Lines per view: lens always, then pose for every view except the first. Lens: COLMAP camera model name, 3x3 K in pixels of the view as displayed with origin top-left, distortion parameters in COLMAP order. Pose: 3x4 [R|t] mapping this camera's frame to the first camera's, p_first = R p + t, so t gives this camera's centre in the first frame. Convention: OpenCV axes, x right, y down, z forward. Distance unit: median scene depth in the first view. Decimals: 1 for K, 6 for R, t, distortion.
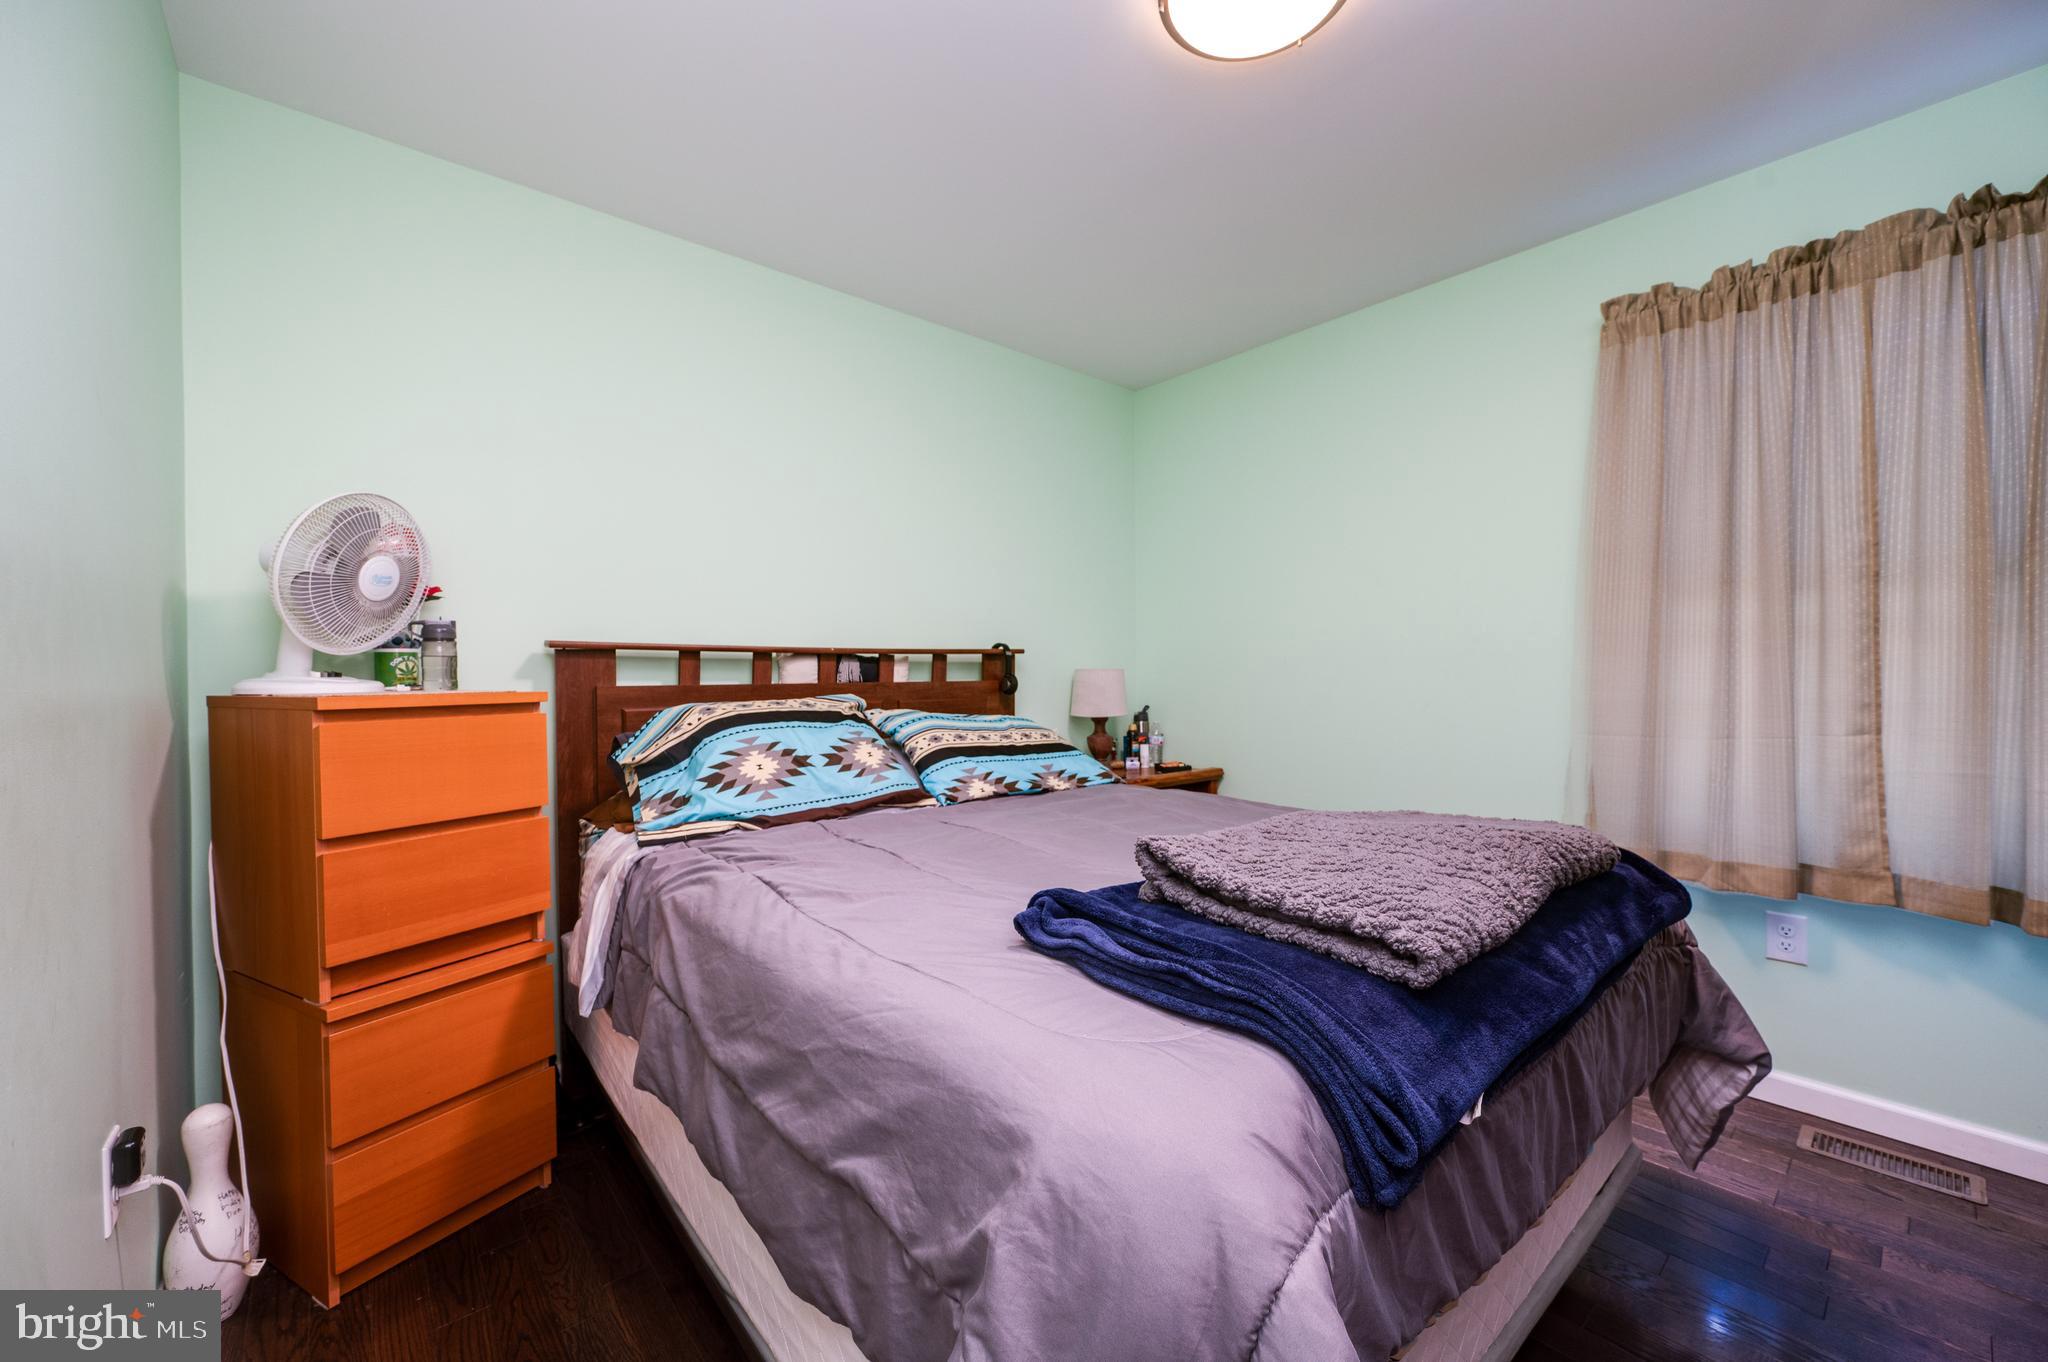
lens RADIAL K [[802.5, 0, 1034.9], [0, 802.5, 684.8], [0, 0, 1]] dist [-0.000786, -0.000127]
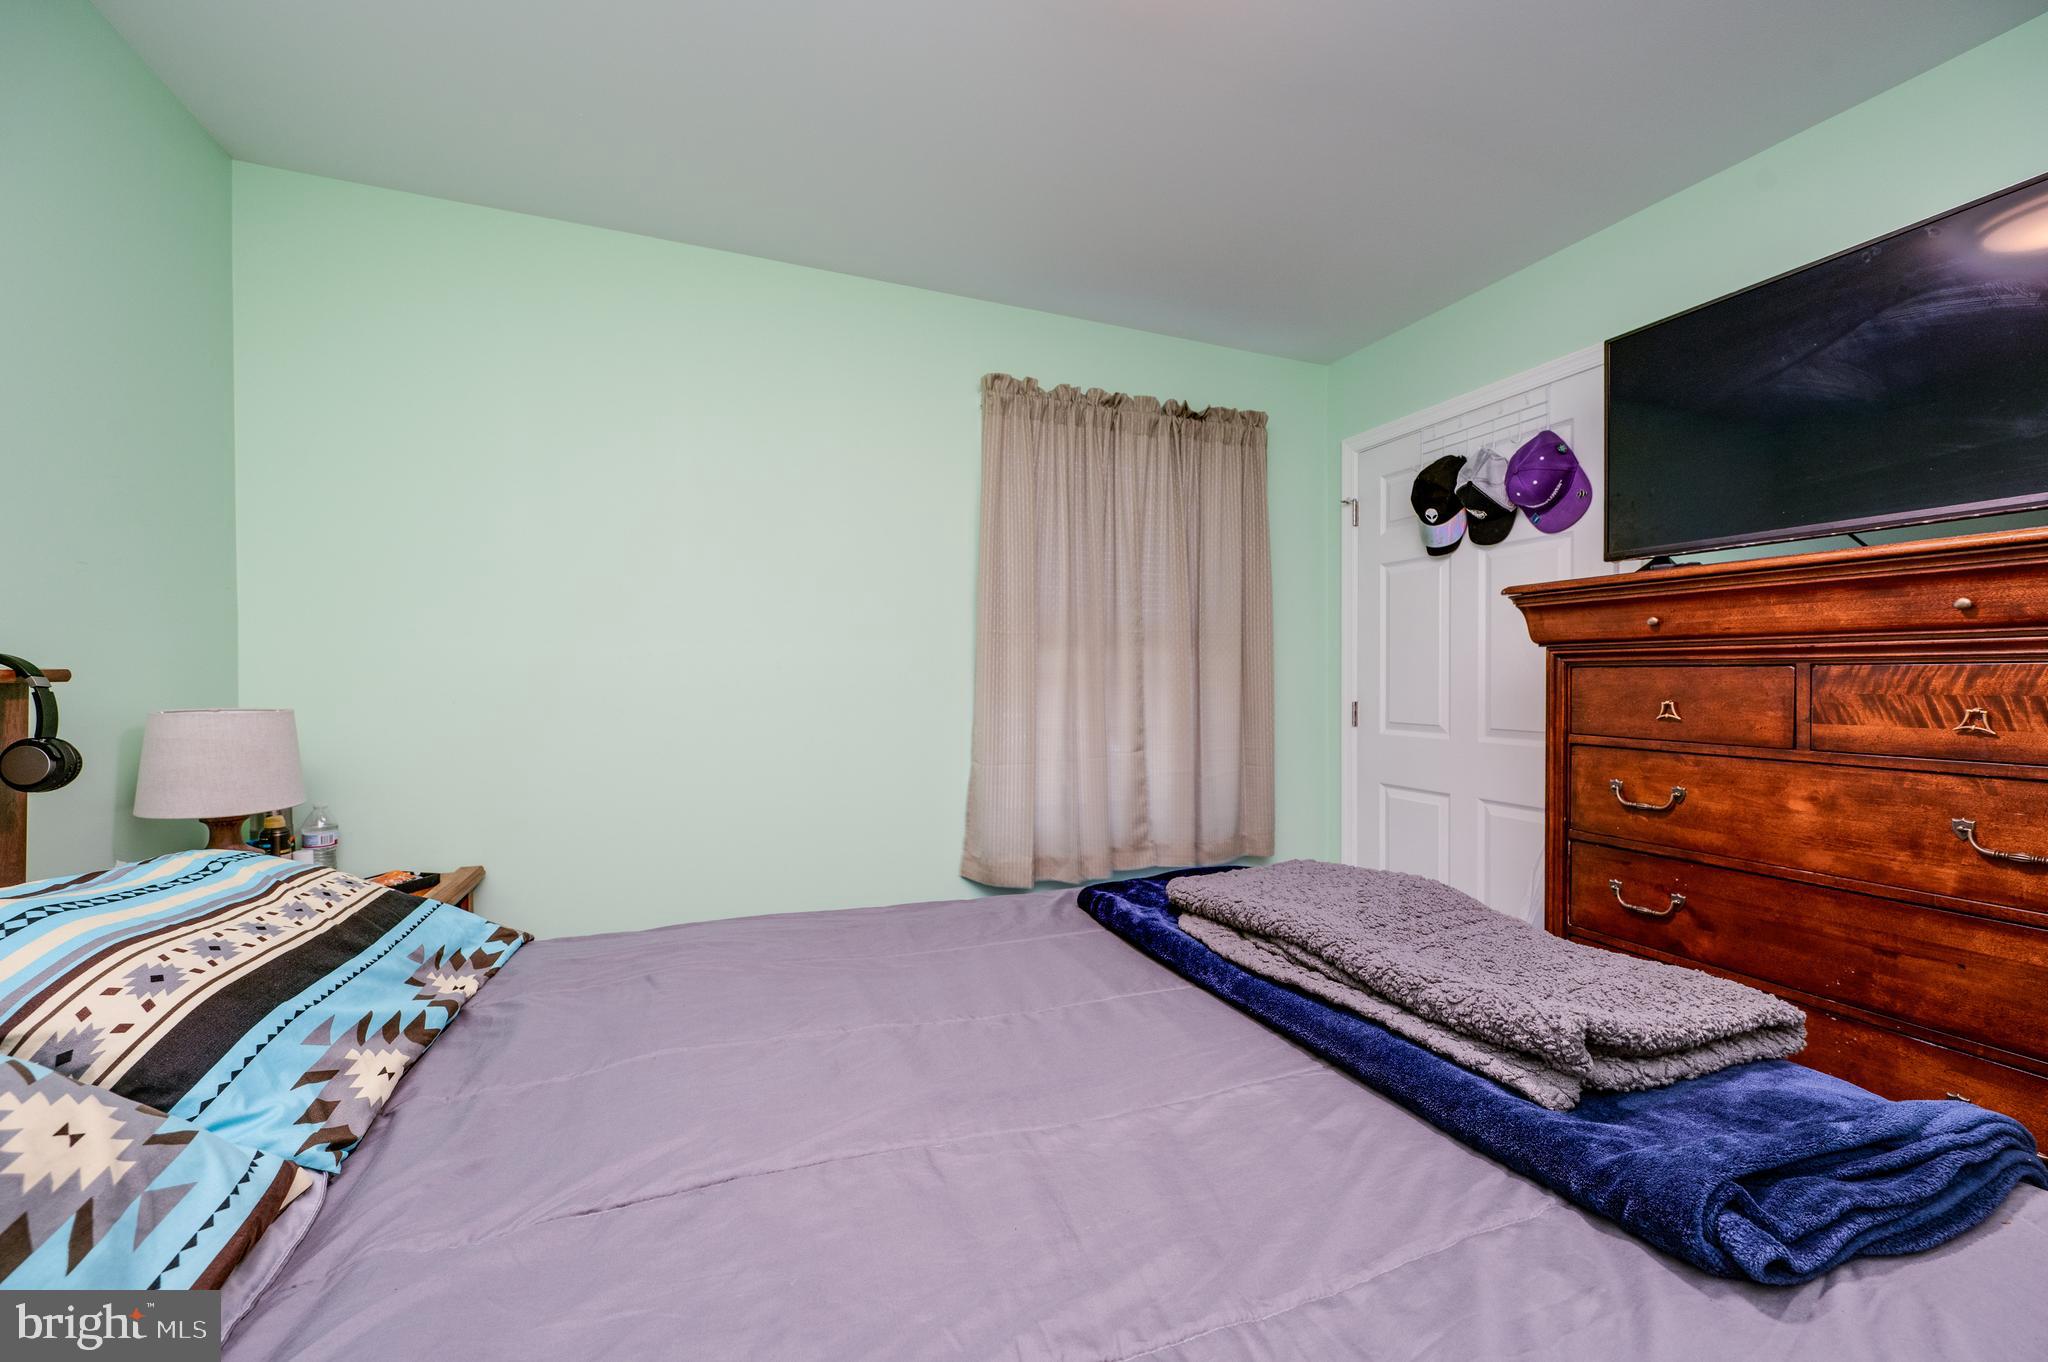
lens RADIAL K [[802.5, 0, 1022.3], [0, 802.5, 686.7], [0, 0, 1]] dist [-0.000786, -0.000127]
pose [[0.320389, -0.003442, 0.947280, -0.453148], [0.008515, 0.999963, 0.000754, -0.063439], [-0.947248, 0.007824, 0.320406, 0.850896]]
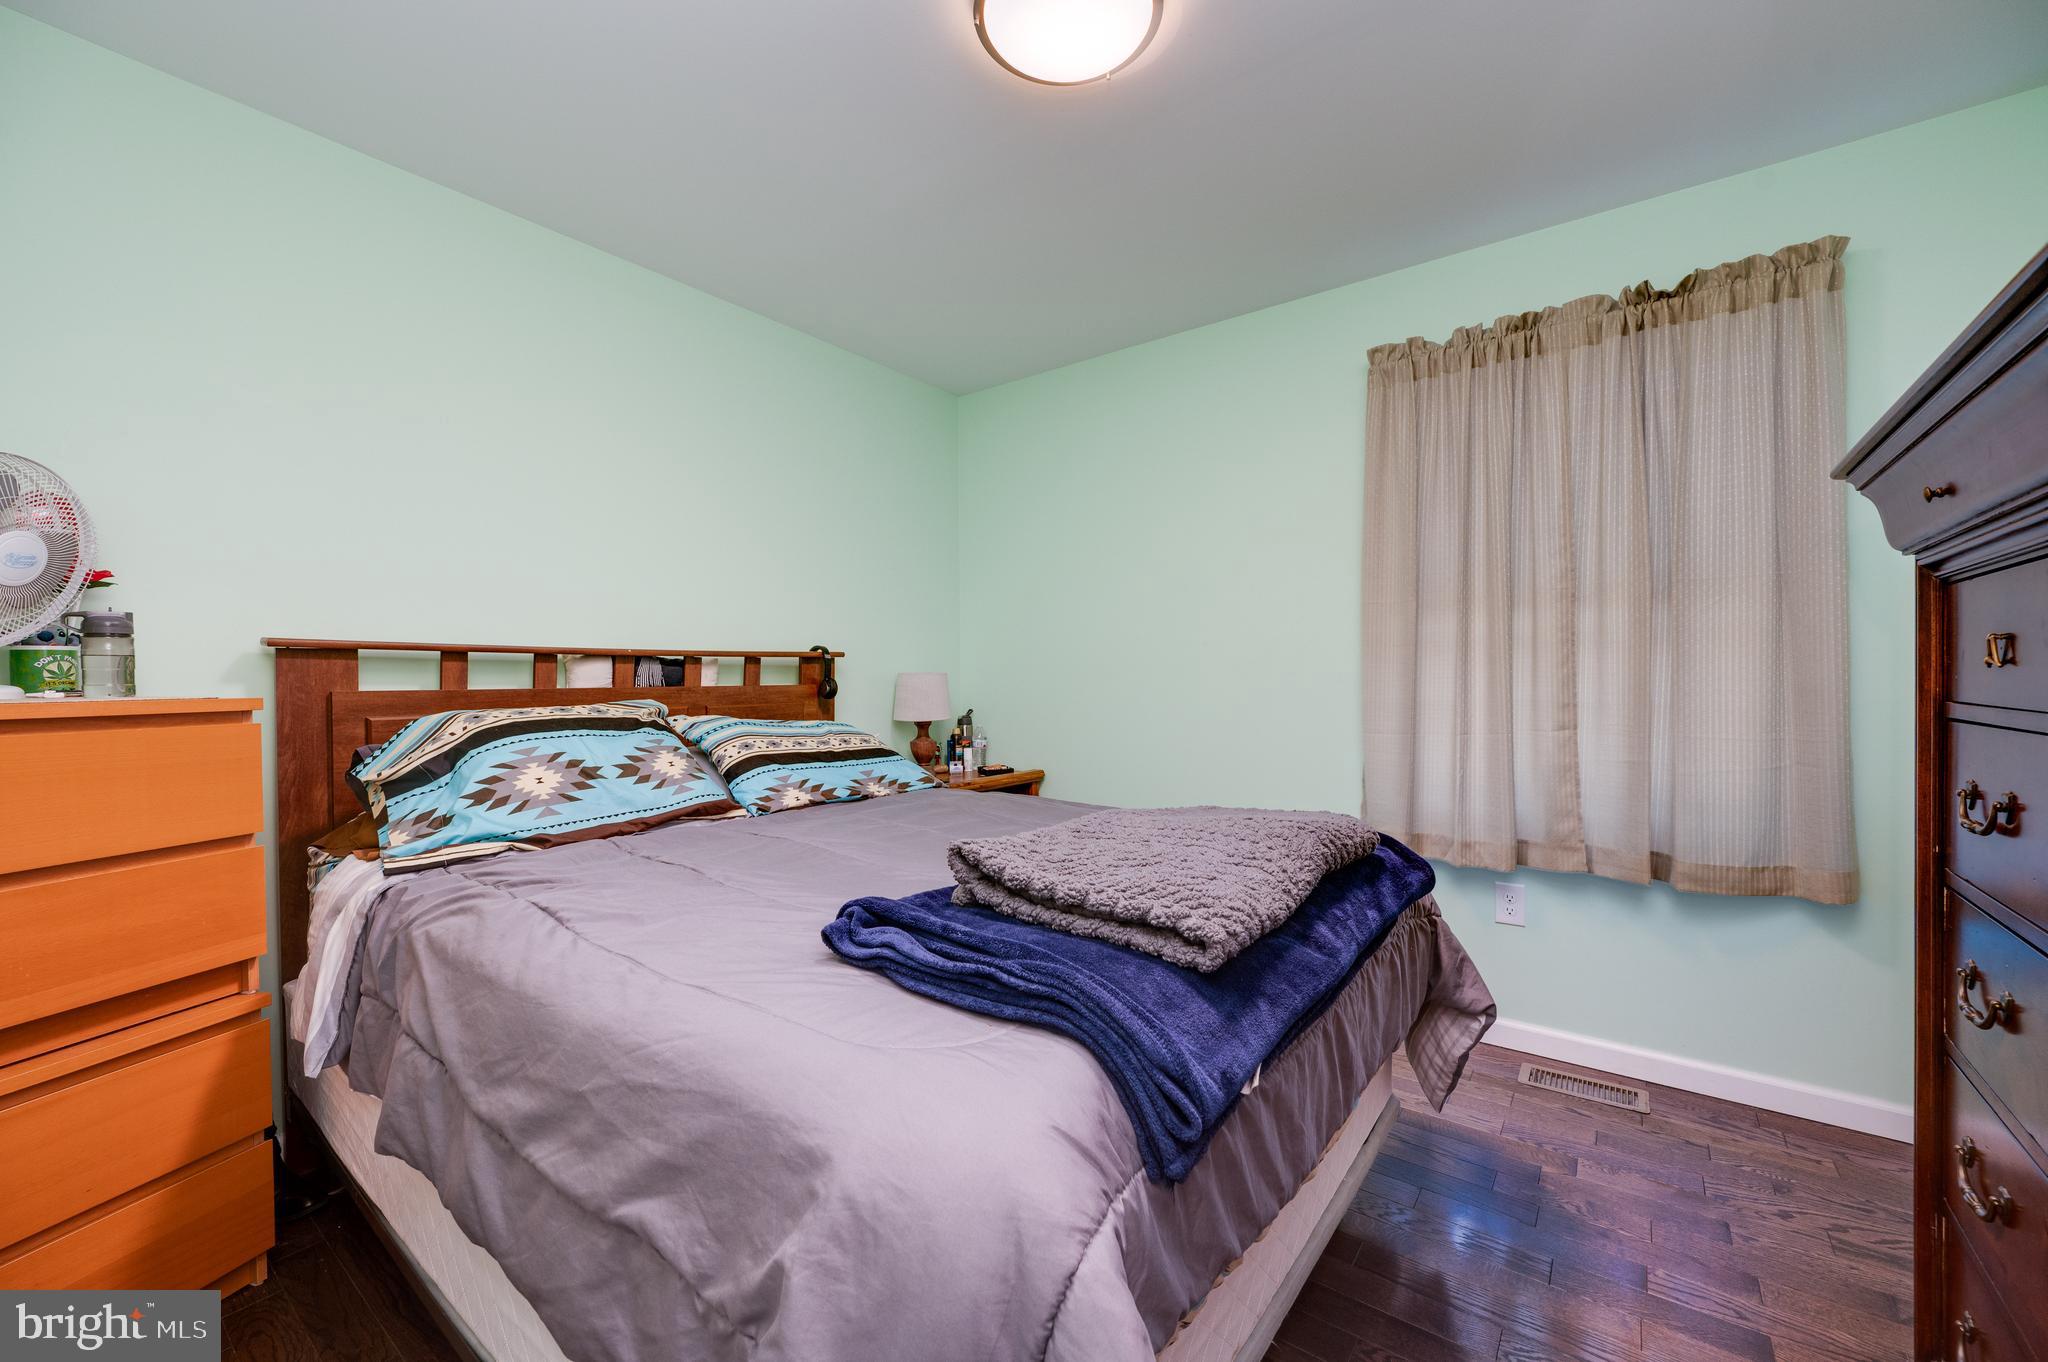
lens RADIAL K [[802.5, 0, 1034.6], [0, 802.5, 684.6], [0, 0, 1]] dist [-0.000786, -0.000127]
pose [[0.977525, -0.000461, 0.210818, 0.014147], [0.001481, 0.999988, -0.004678, -0.000774], [-0.210813, 0.004885, 0.977514, -0.001604]]
